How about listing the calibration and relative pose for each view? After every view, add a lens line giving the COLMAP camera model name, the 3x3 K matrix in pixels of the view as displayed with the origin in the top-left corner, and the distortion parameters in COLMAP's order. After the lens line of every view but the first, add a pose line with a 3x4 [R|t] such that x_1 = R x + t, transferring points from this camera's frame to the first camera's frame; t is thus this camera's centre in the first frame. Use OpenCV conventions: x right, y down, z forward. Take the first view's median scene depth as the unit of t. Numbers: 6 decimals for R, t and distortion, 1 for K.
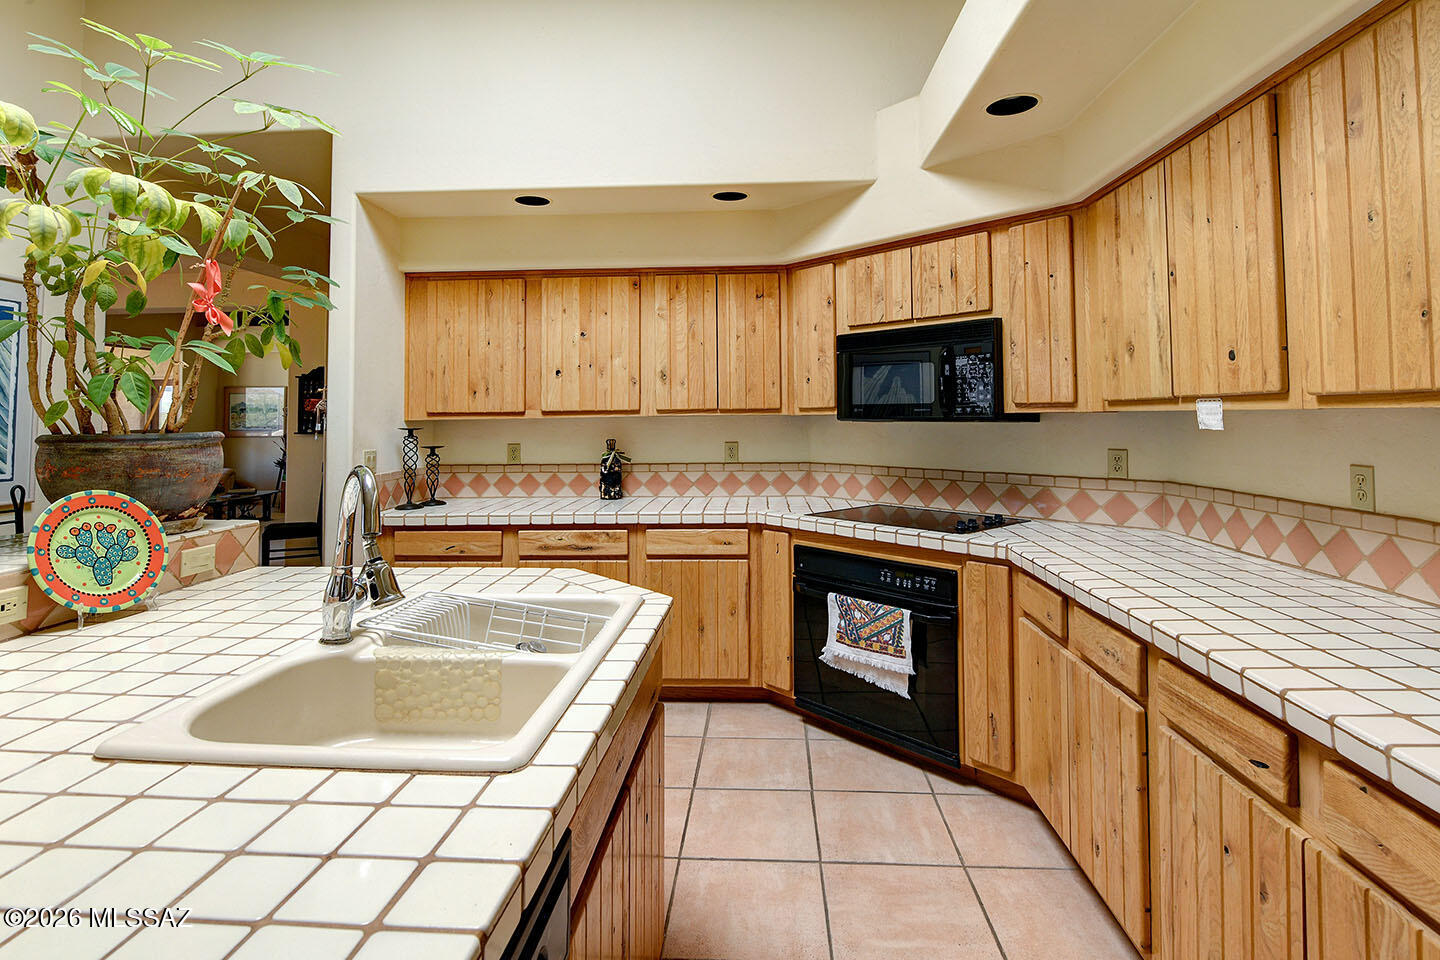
lens RADIAL K [[712.5, 0, 715.8], [0, 712.5, 395.6], [0, 0, 1]] dist [-0.001421, -0.000279]
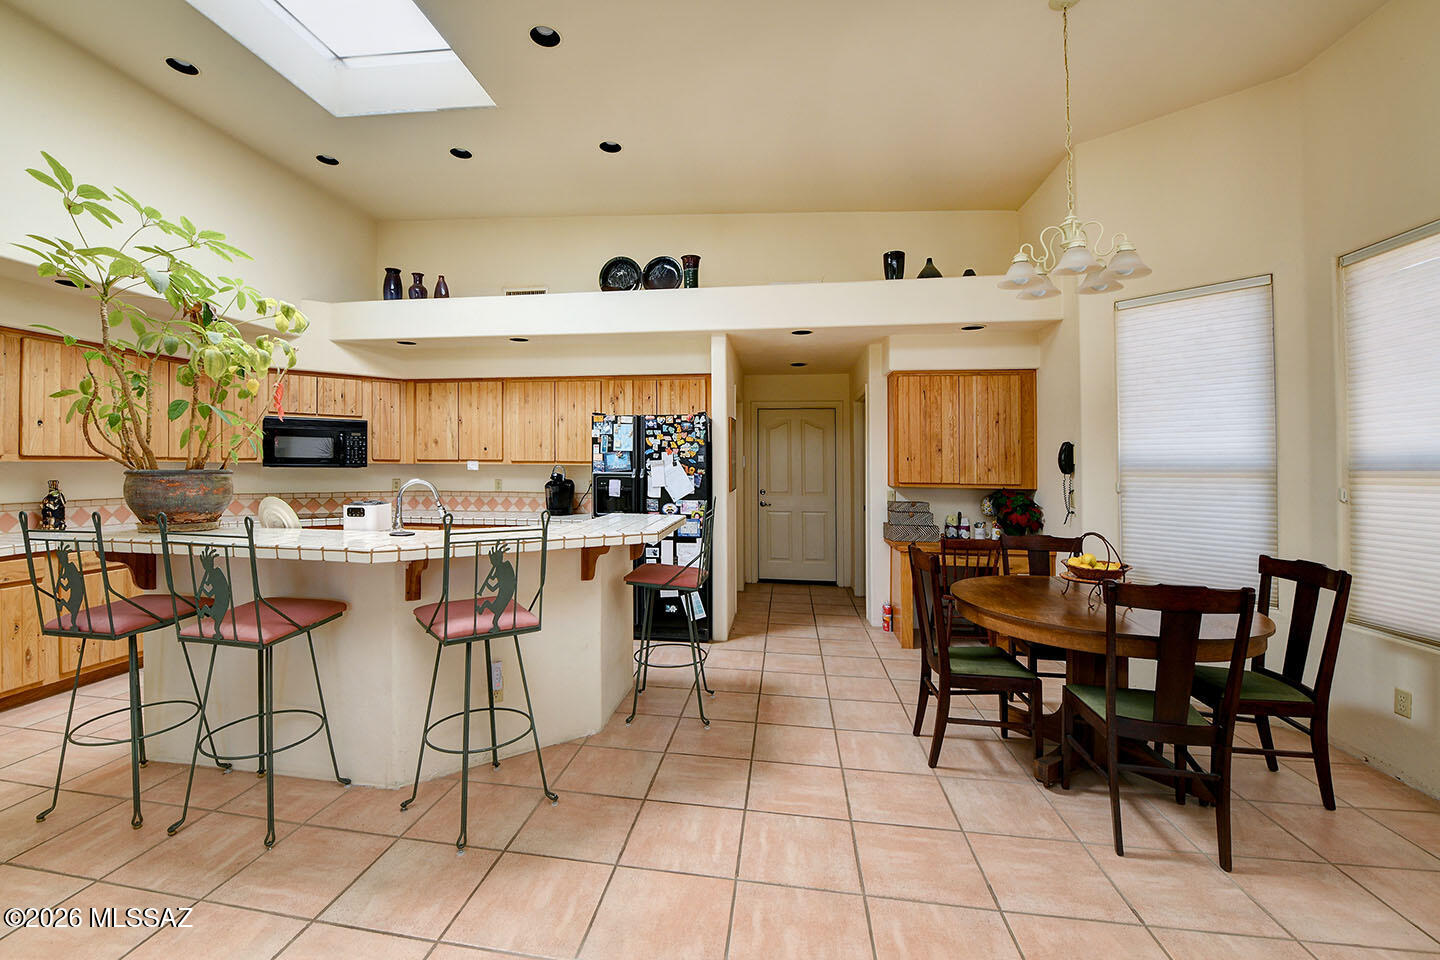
lens RADIAL K [[595.9, 0, 713.8], [0, 595.9, 471.4], [0, 0, 1]] dist [-0.004550, -0.000312]
pose [[0.051279, 0.002793, 0.998680, -1.299246], [-0.036923, 0.999318, -0.000899, 0.009118], [-0.998002, -0.036828, 0.051347, -0.169617]]
